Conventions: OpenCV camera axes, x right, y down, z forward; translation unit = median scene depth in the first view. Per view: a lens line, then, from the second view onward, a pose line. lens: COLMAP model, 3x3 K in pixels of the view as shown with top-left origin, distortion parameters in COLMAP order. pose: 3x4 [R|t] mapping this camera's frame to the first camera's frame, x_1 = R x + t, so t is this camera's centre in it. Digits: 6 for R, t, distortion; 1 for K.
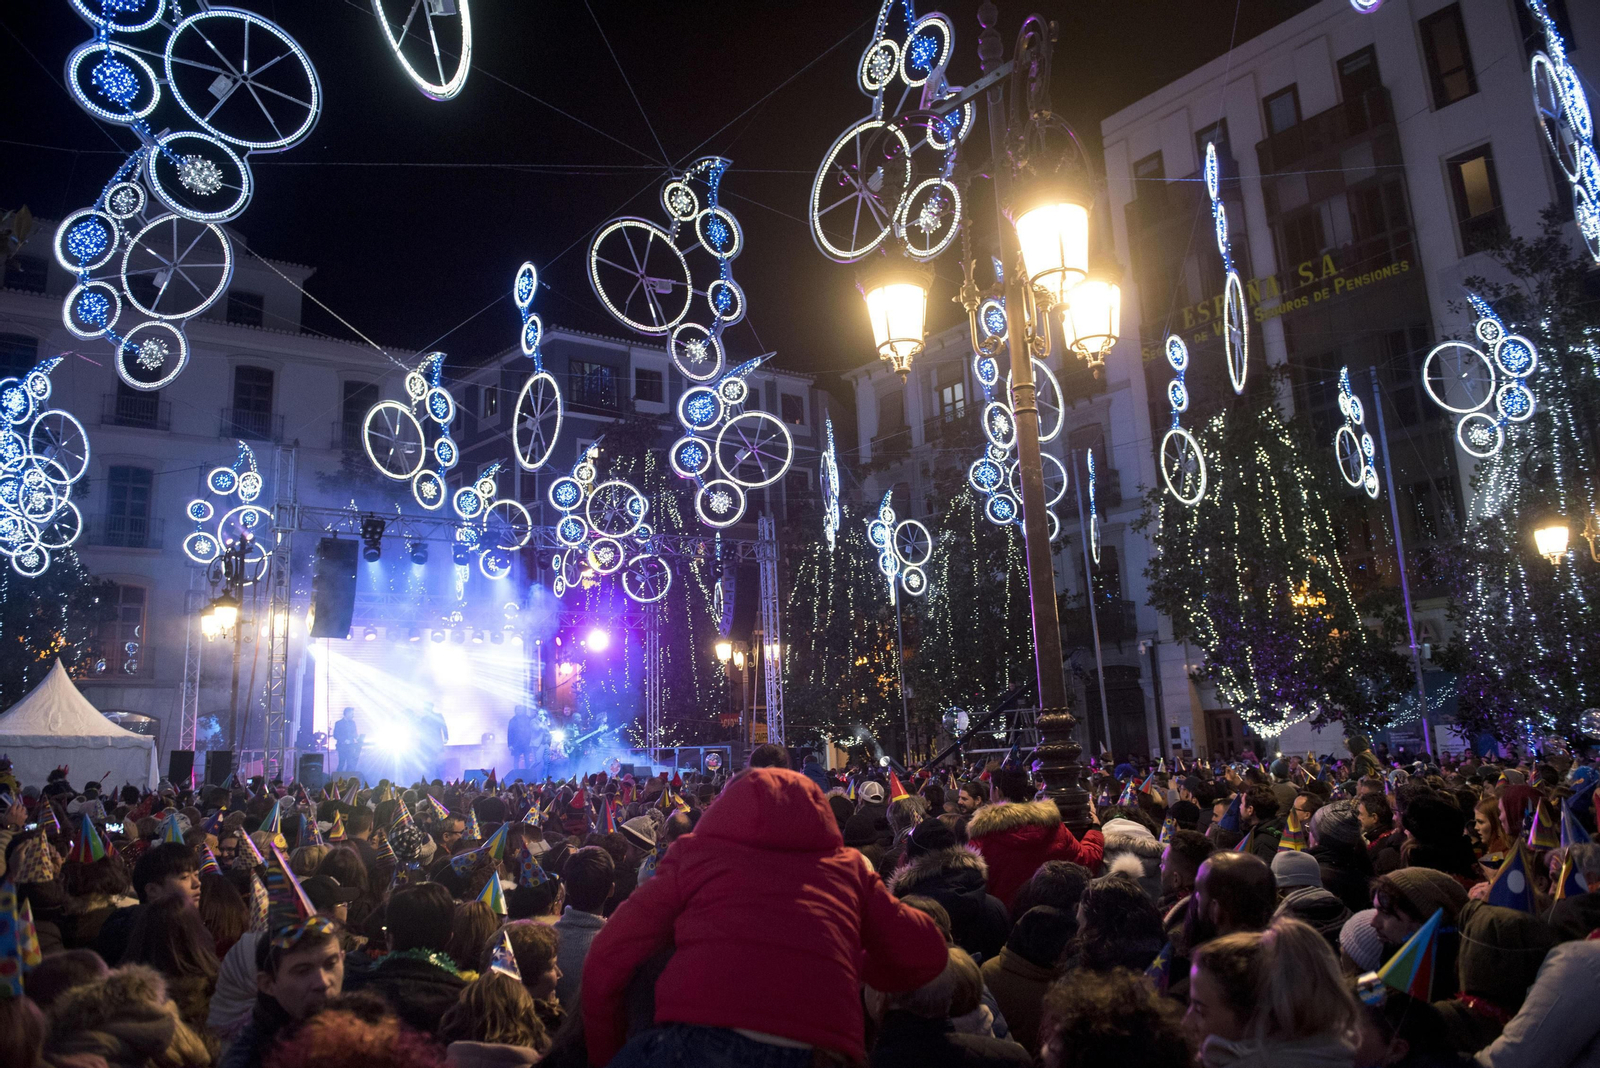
lens RADIAL K [[1112.9, 0, 803.1], [0, 1112.9, 545.6], [0, 0, 1]] dist [-0.030852, -0.017358]
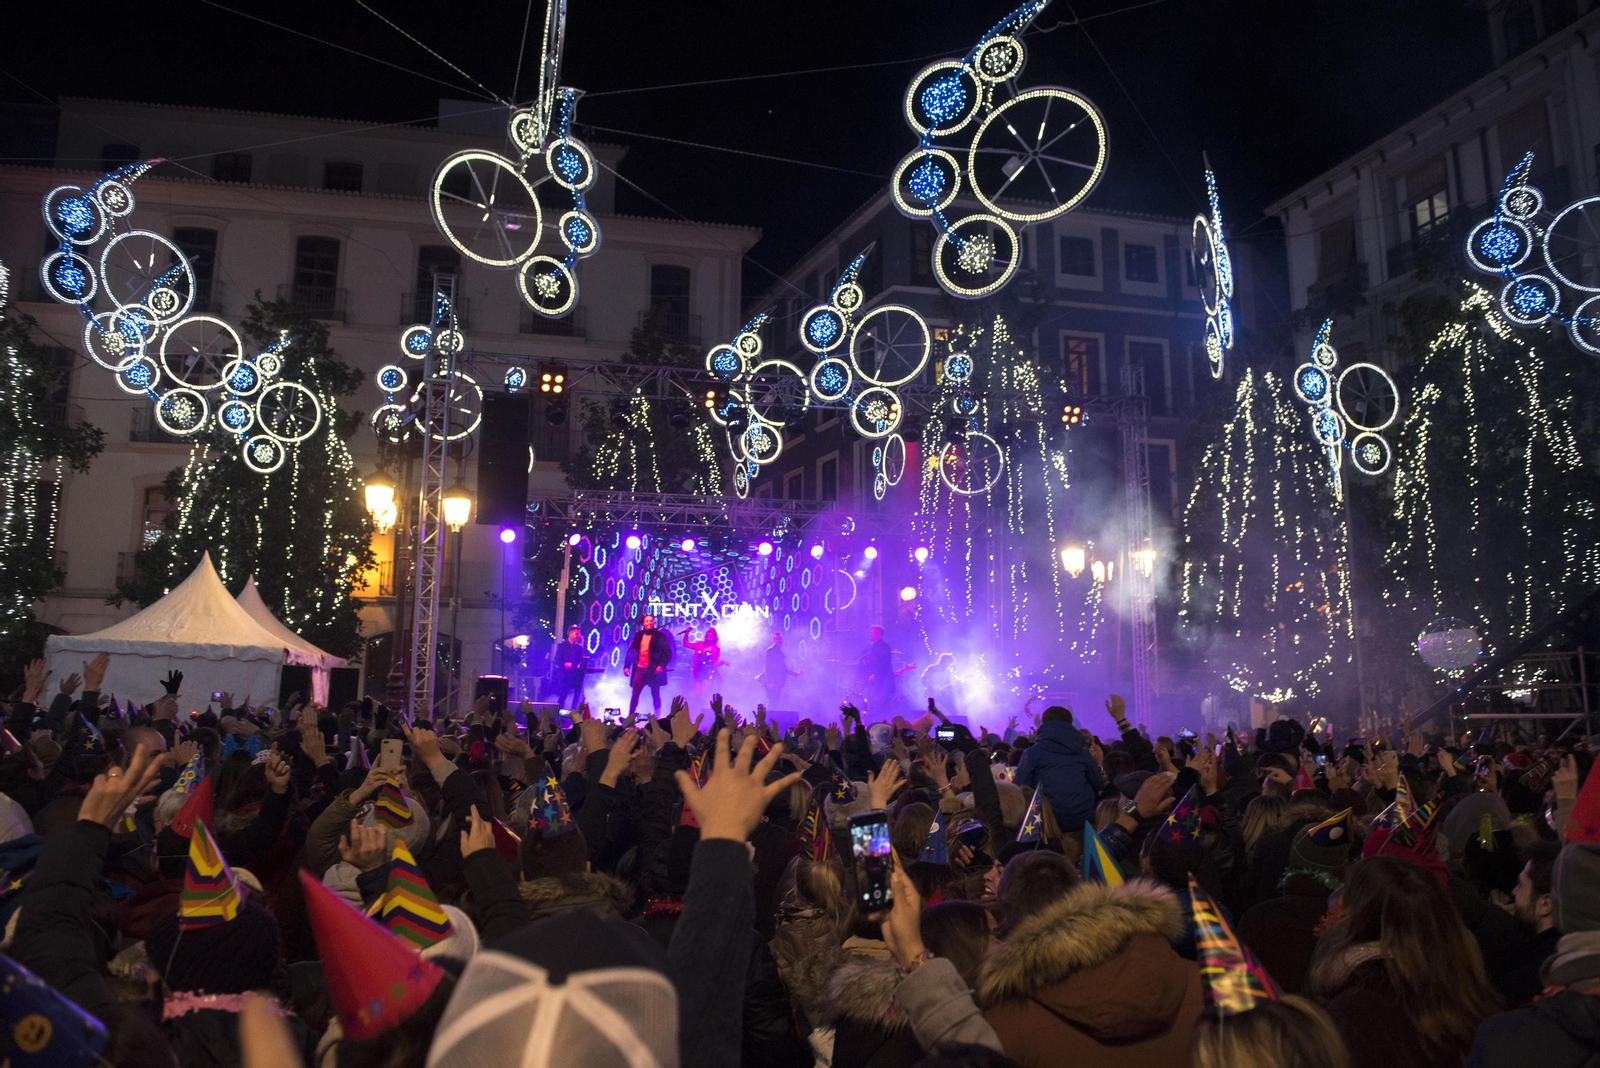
lens RADIAL K [[1112.9, 0, 803.1], [0, 1112.9, 545.6], [0, 0, 1]] dist [-0.030852, -0.017358]
pose [[0.926946, -0.007333, -0.375124, 0.052368], [0.024456, 0.998864, 0.040904, 0.080445], [0.374398, -0.047089, 0.926072, 0.423933]]
